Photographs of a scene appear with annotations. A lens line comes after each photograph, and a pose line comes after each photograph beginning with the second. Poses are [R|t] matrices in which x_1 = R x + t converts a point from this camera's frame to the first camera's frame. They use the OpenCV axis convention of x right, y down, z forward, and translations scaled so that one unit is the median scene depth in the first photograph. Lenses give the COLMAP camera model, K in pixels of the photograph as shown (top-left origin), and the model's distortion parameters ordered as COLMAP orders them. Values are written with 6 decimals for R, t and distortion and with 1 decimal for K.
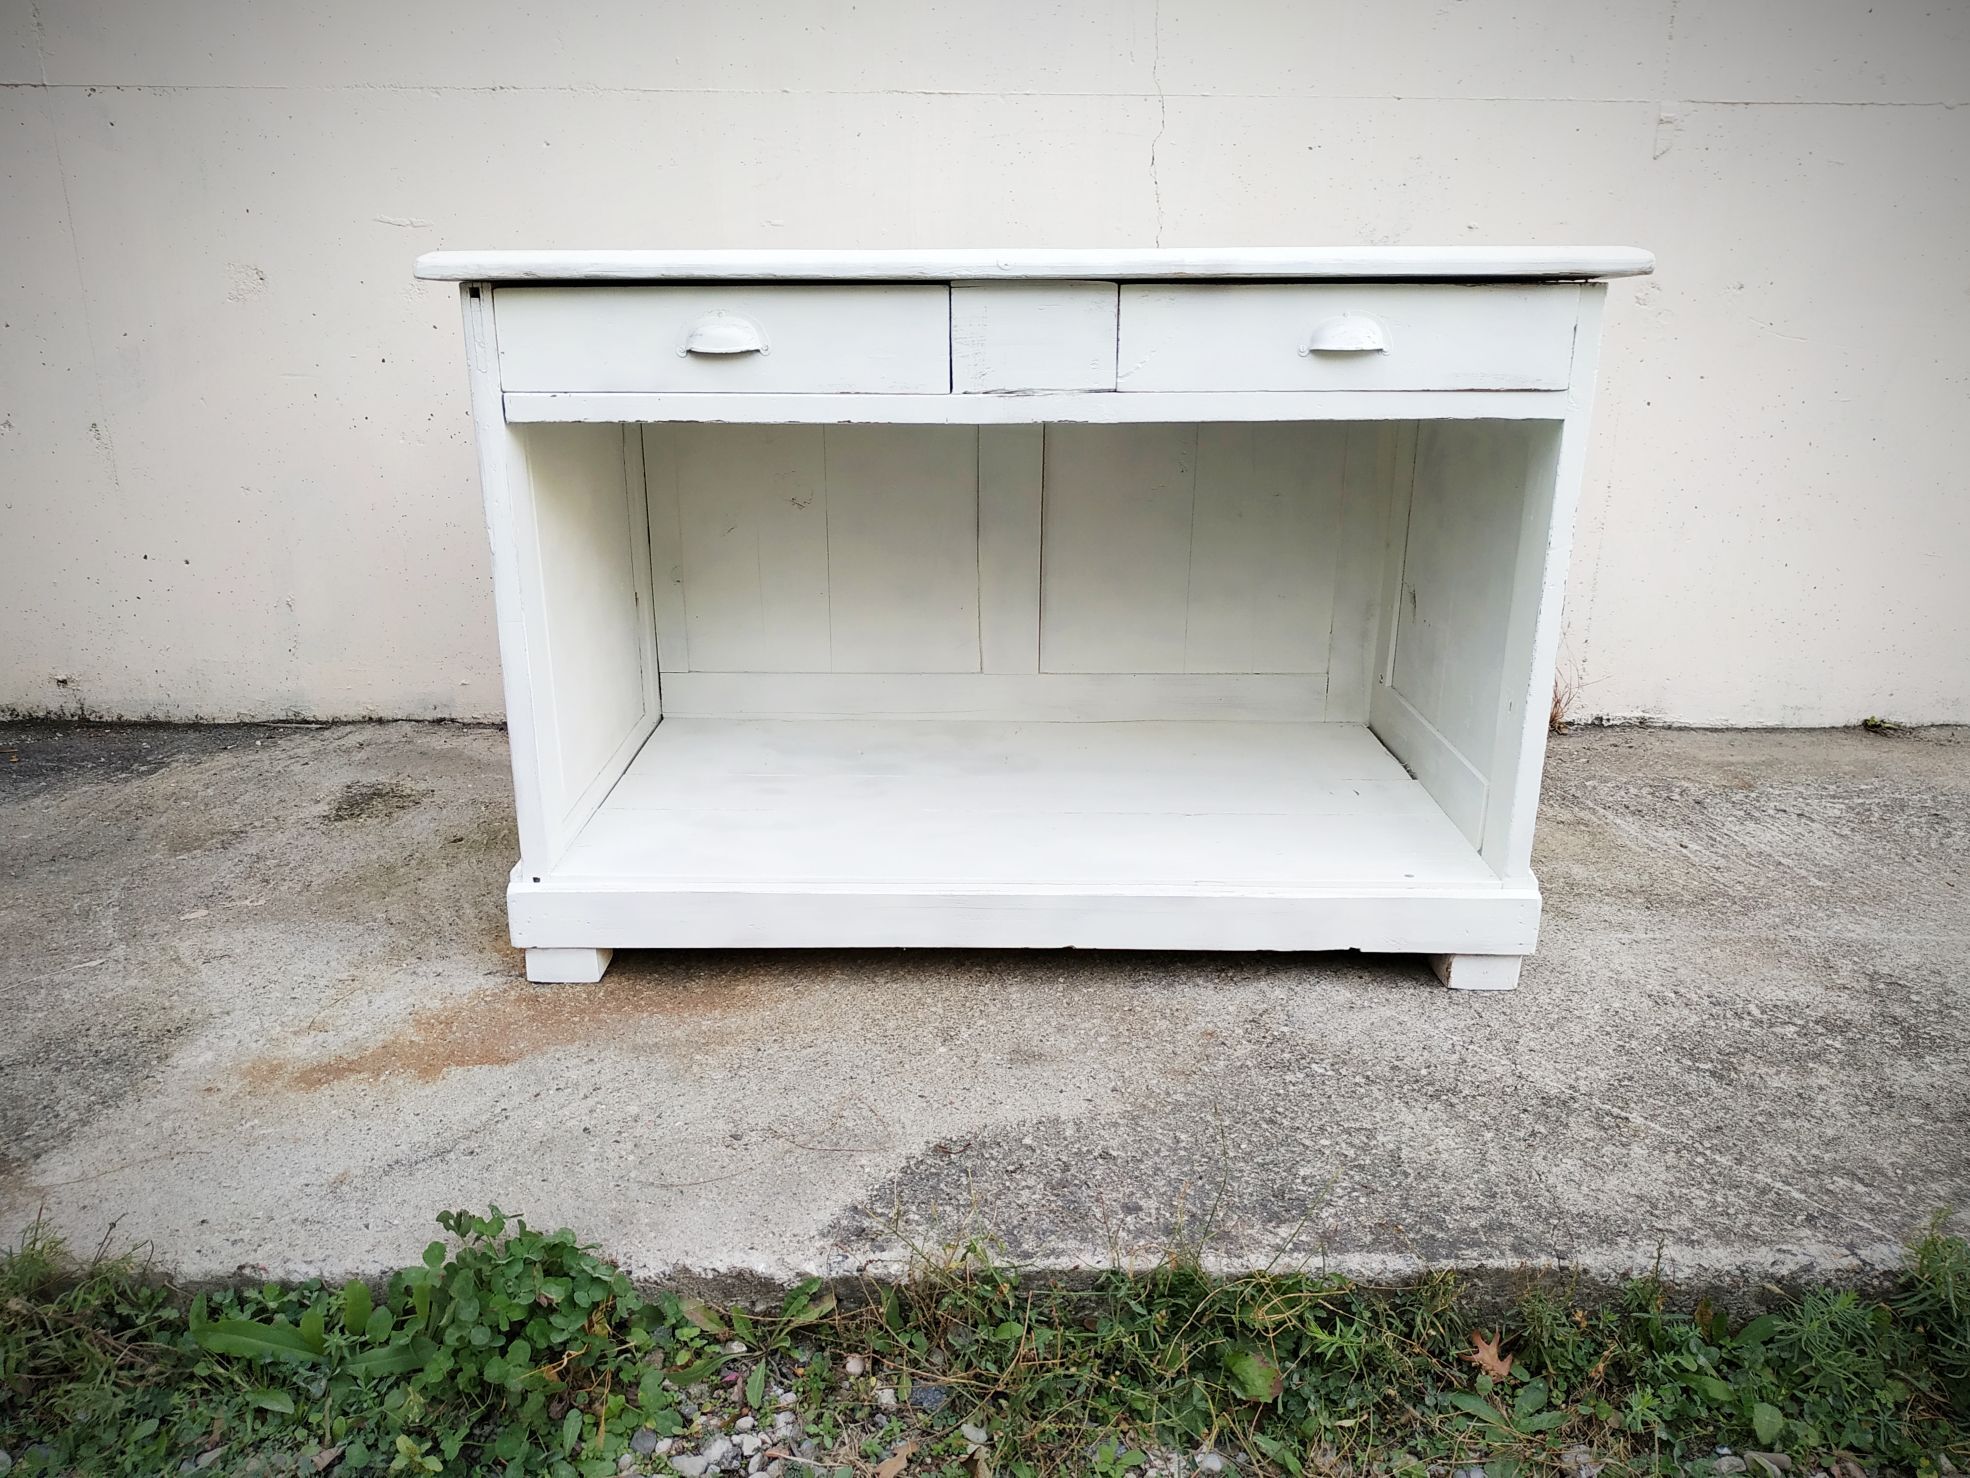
lens RADIAL K [[1427.7, 0, 973.0], [0, 1427.7, 740.8], [0, 0, 1]] dist [0.026655, -0.055107]
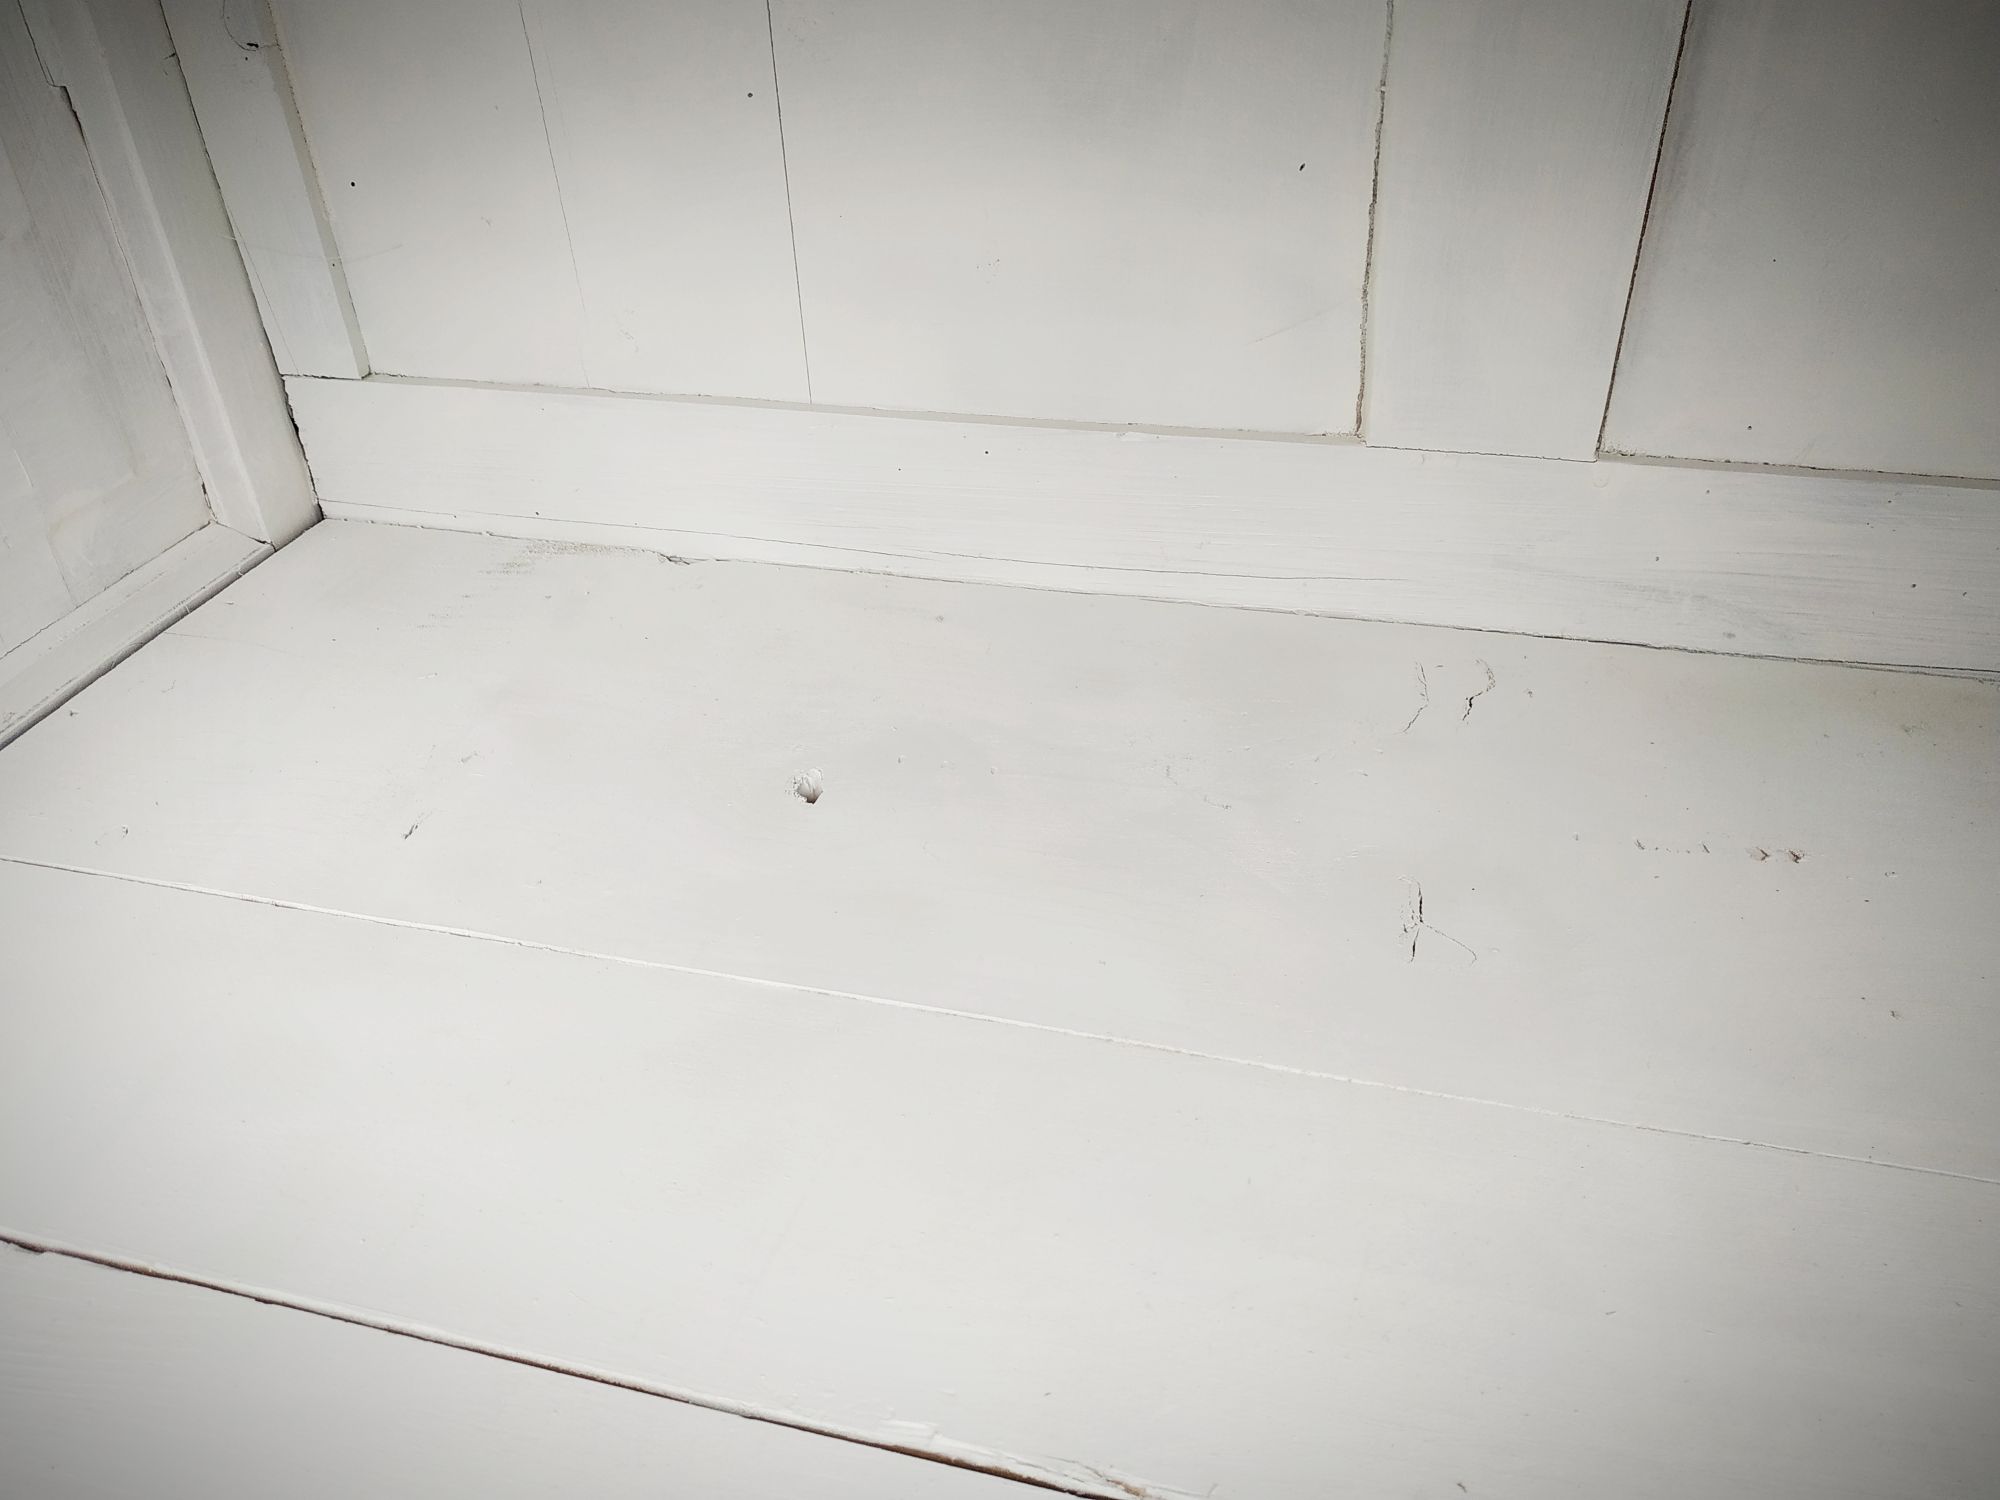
lens RADIAL K [[1510.8, 0, 973.3], [0, 1510.8, 753.3], [0, 0, 1]] dist [-0.006137, -0.002047]
pose [[0.963748, 0.108026, -0.243967, 0.013726], [-0.032985, 0.955597, 0.292824, -0.081777], [0.264767, -0.274161, 0.924518, 0.826576]]
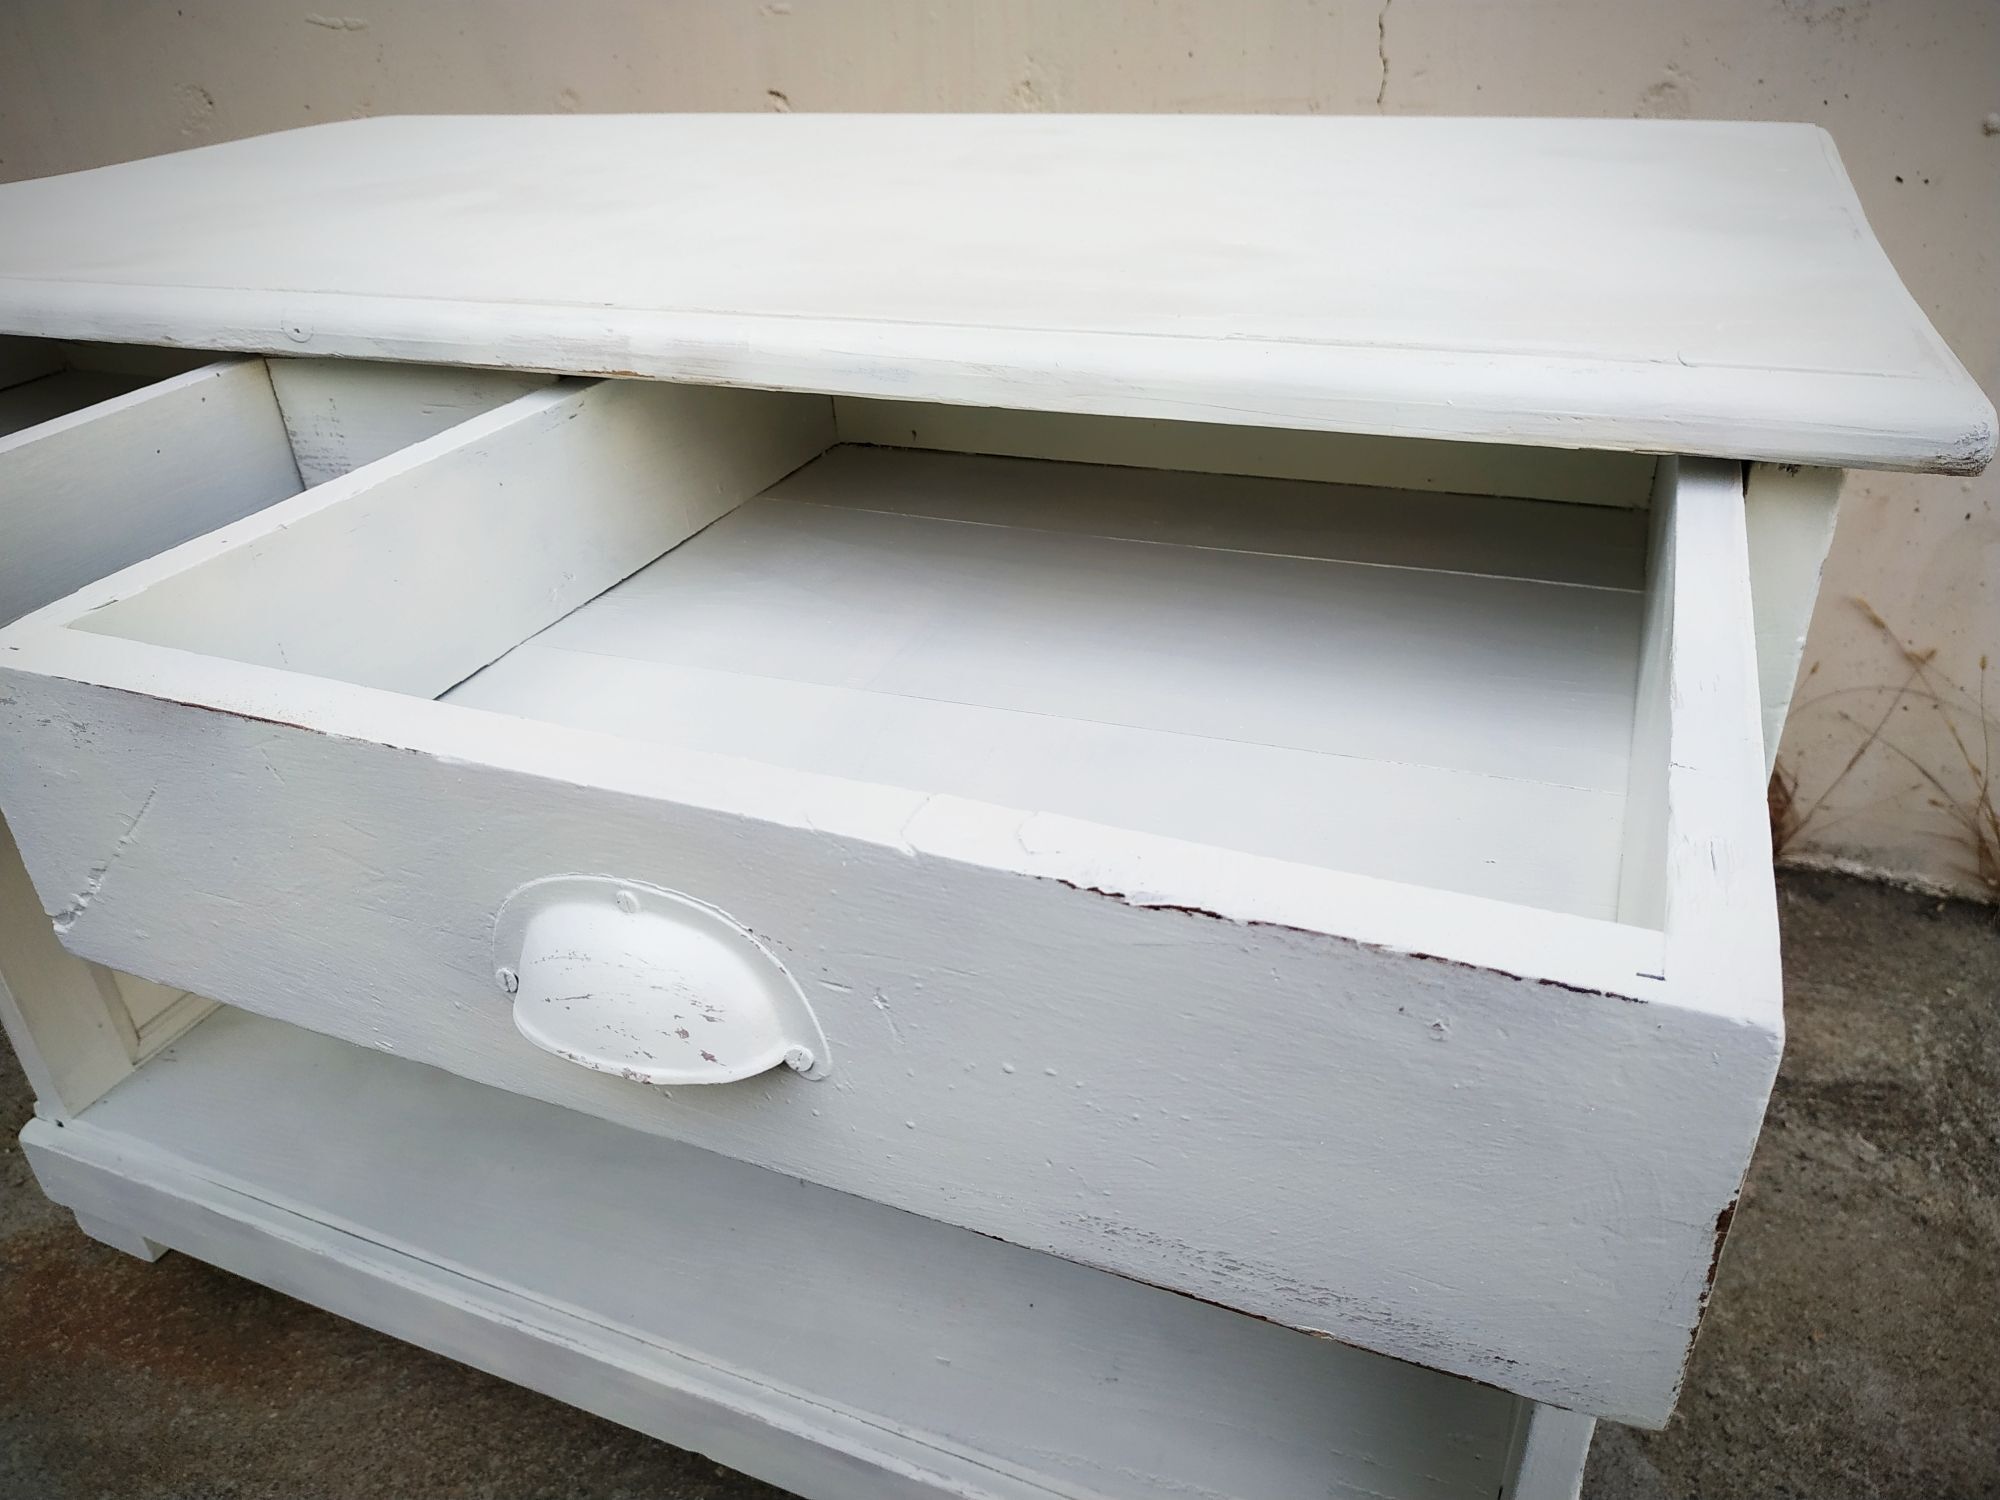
lens RADIAL K [[1464.2, 0, 988.7], [0, 1464.2, 739.1], [0, 0, 1]] dist [-0.012776, -0.001936]
pose [[0.922686, 0.152530, -0.354098, 0.296747], [-0.078547, 0.973521, 0.214677, -0.238474], [0.377466, -0.170266, 0.910235, 0.476158]]
